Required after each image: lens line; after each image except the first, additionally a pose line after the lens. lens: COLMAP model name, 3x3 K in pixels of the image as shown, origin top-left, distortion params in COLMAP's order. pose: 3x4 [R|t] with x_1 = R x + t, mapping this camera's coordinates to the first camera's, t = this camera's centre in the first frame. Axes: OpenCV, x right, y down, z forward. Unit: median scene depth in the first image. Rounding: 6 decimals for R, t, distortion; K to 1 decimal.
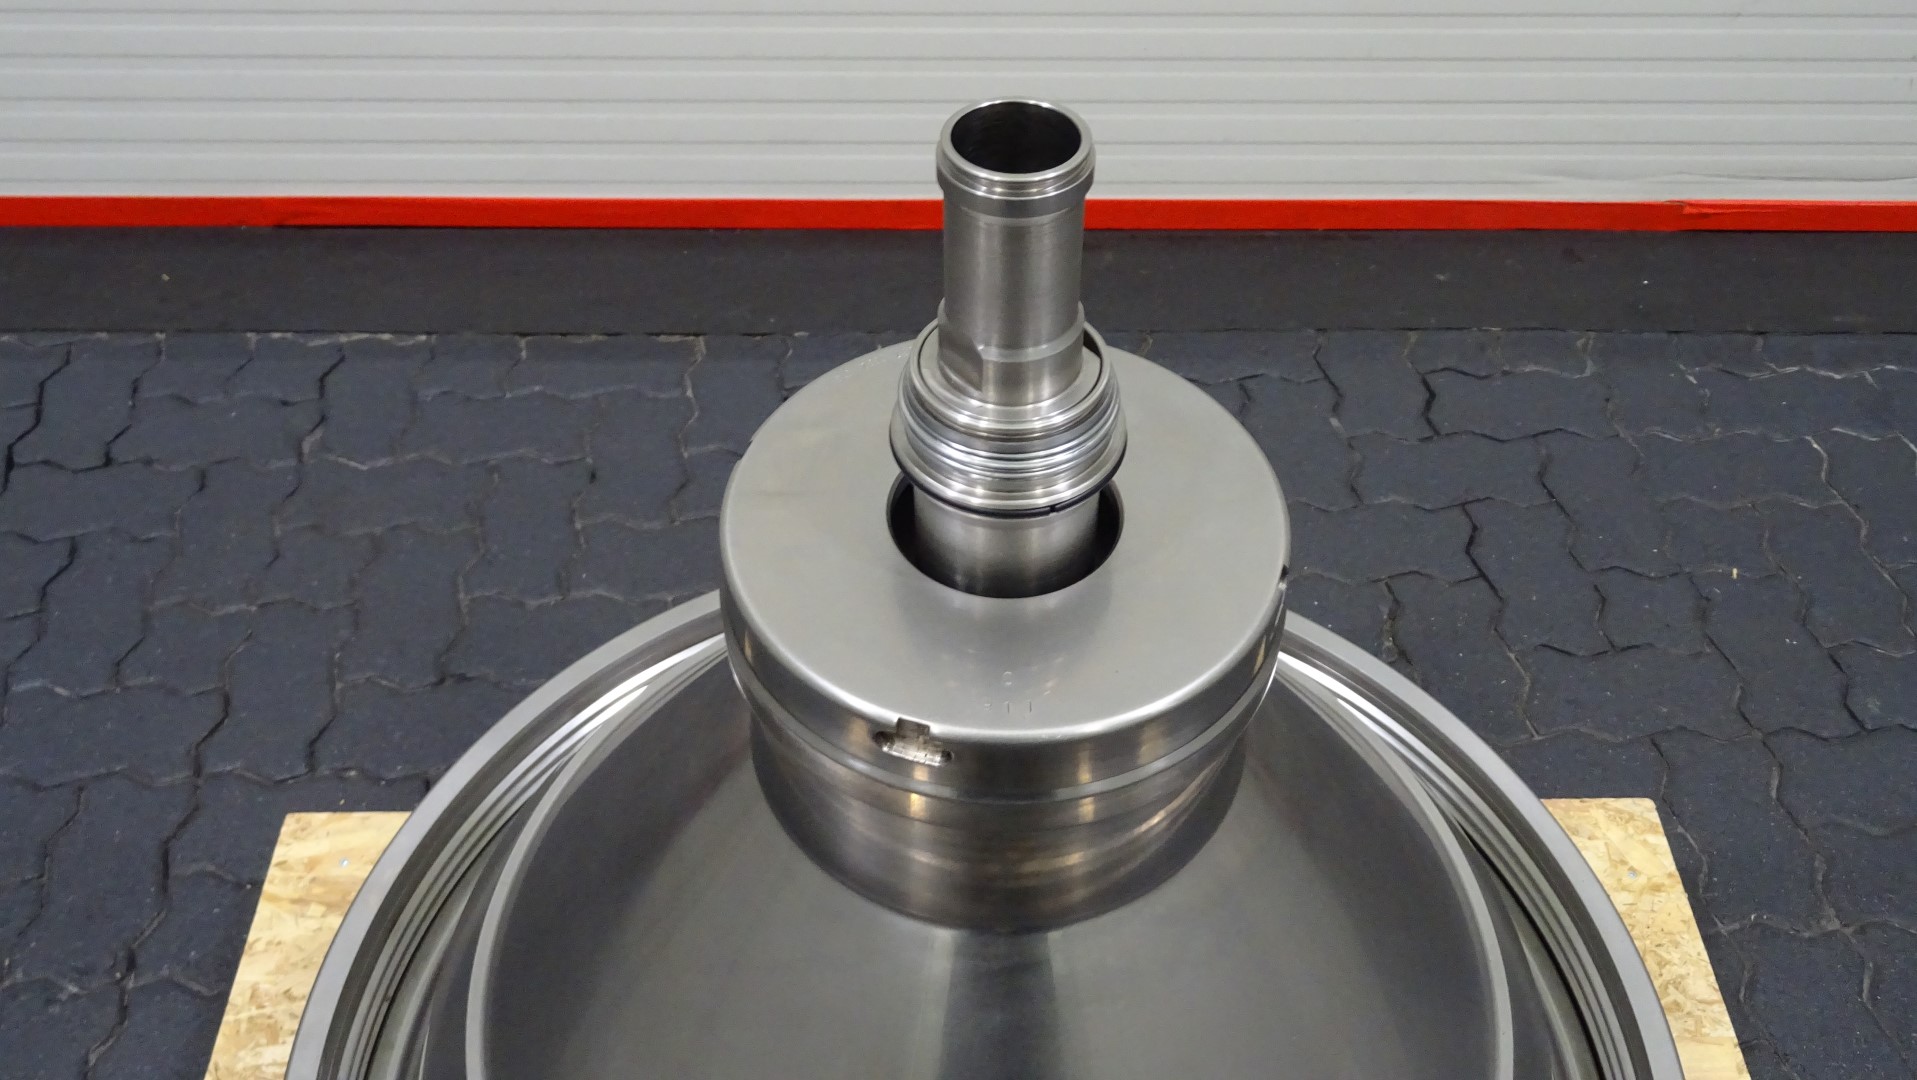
lens RADIAL K [[1701.7, 0, 960.7], [0, 1701.7, 536.8], [0, 0, 1]] dist [0.015571, 0.004423]
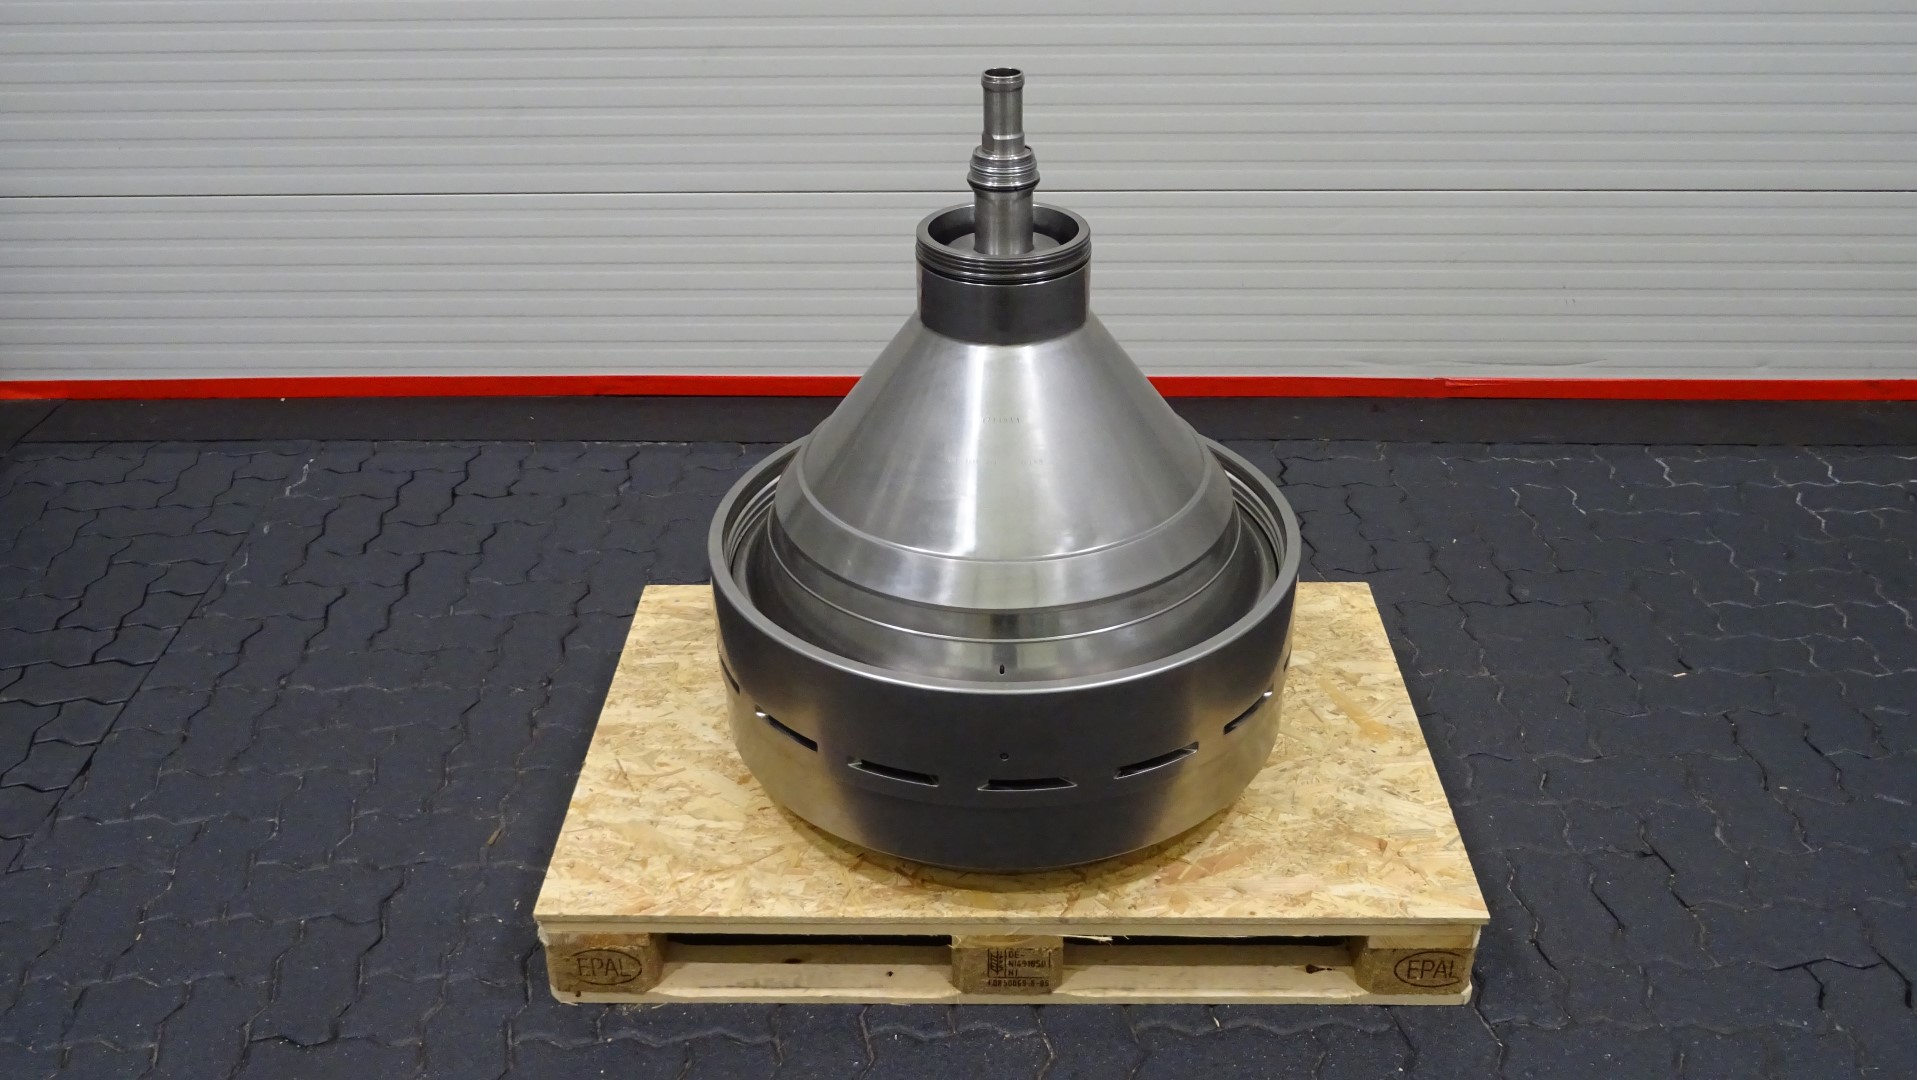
lens RADIAL K [[1670.4, 0, 958.5], [0, 1670.4, 540.0], [0, 0, 1]] dist [0.000502, 0.005711]
pose [[0.999261, -0.000348, -0.038427, 0.022486], [-0.010634, 0.958402, -0.285225, 0.530851], [0.036928, 0.285423, 0.957690, -0.654506]]
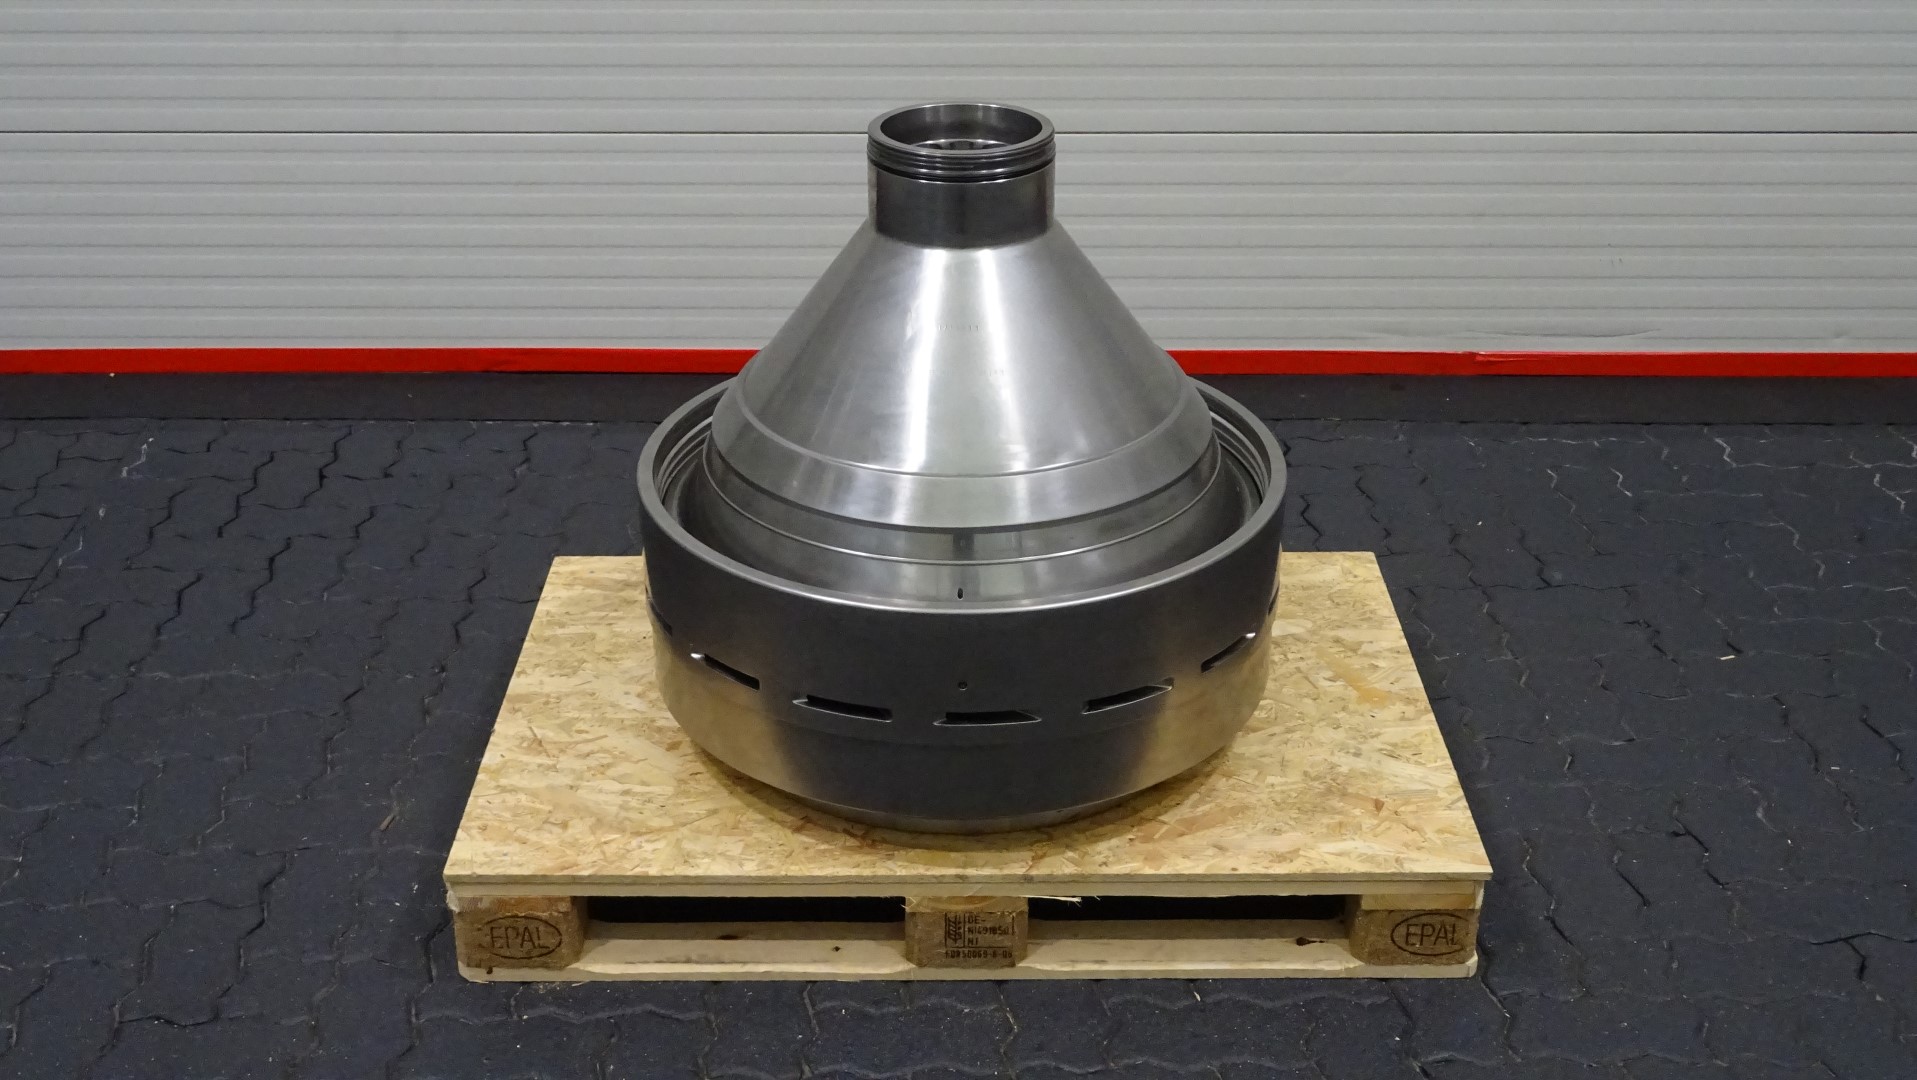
lens RADIAL K [[2173.2, 0, 954.0], [0, 2173.2, 537.8], [0, 0, 1]] dist [0.025217, 0.011169]
pose [[0.999859, -0.002115, -0.016686, 0.027260], [-0.003654, 0.941073, -0.338185, 0.715267], [0.016418, 0.338198, 0.940932, -0.835367]]
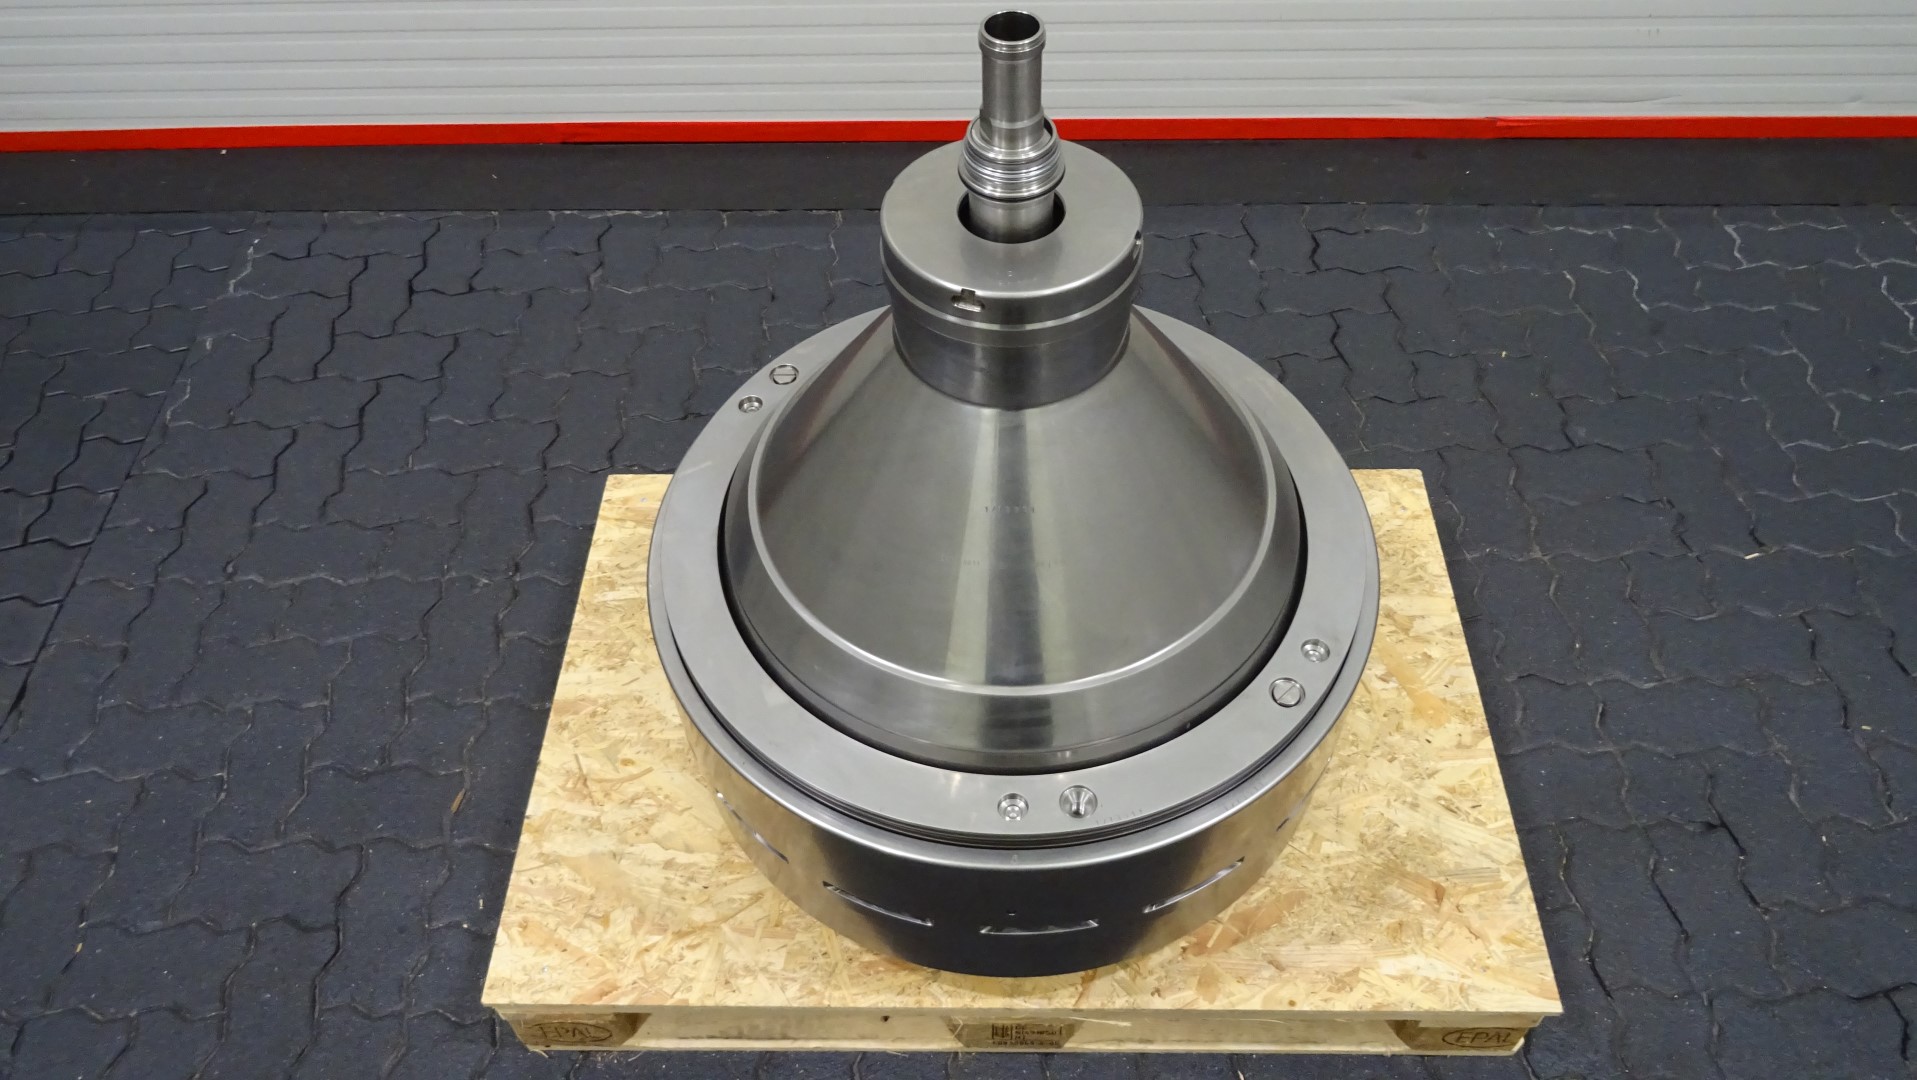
lens RADIAL K [[1356.1, 0, 958.5], [0, 1356.1, 527.7], [0, 0, 1]] dist [0.003025, -0.001340]
pose [[0.998959, 0.004422, -0.045396, 0.014036], [-0.001301, 0.997647, 0.068548, 0.100316], [0.045593, -0.068417, 0.996614, -0.281596]]
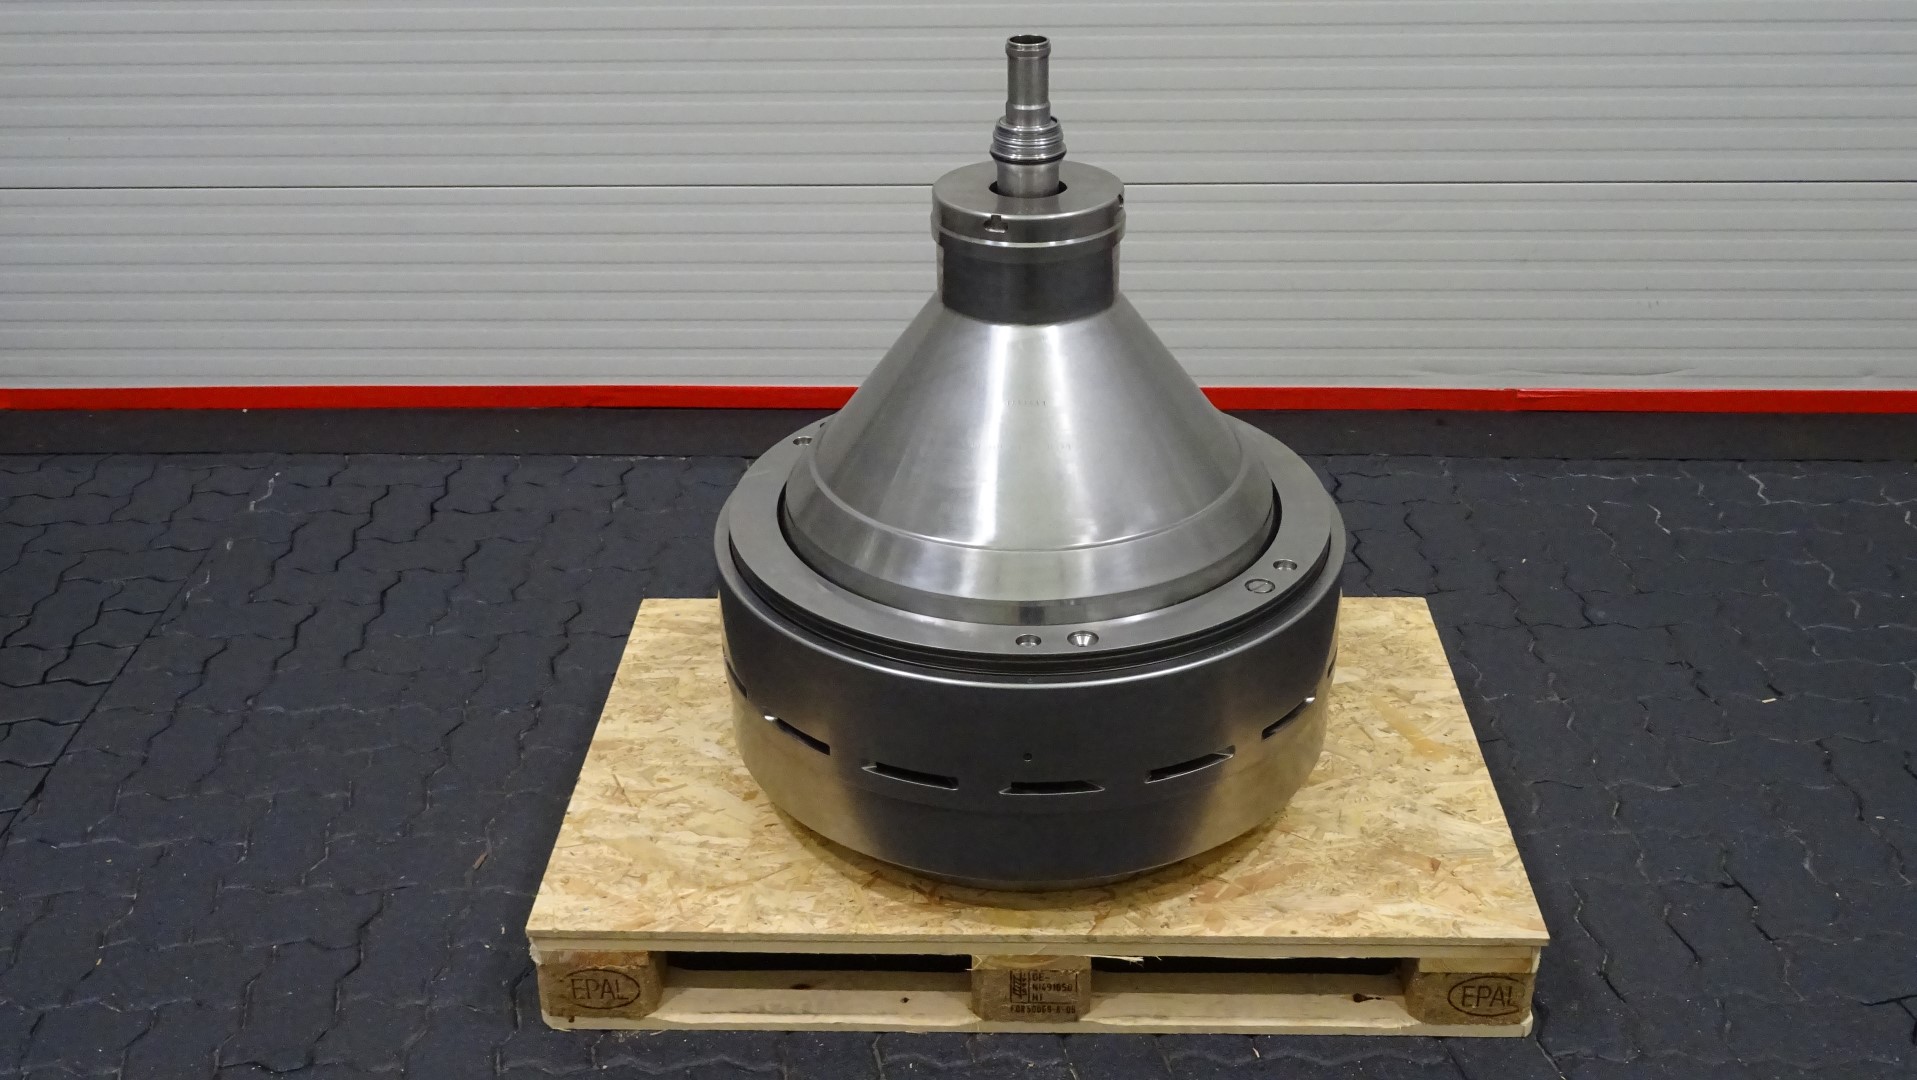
lens RADIAL K [[1914.4, 0, 958.5], [0, 1914.4, 540.0], [0, 0, 1]] dist [0.026330, -0.011908]
pose [[0.998660, 0.001109, -0.051739, 0.028742], [-0.017667, 0.947013, -0.320710, 0.607747], [0.048641, 0.321195, 0.945763, -0.730137]]
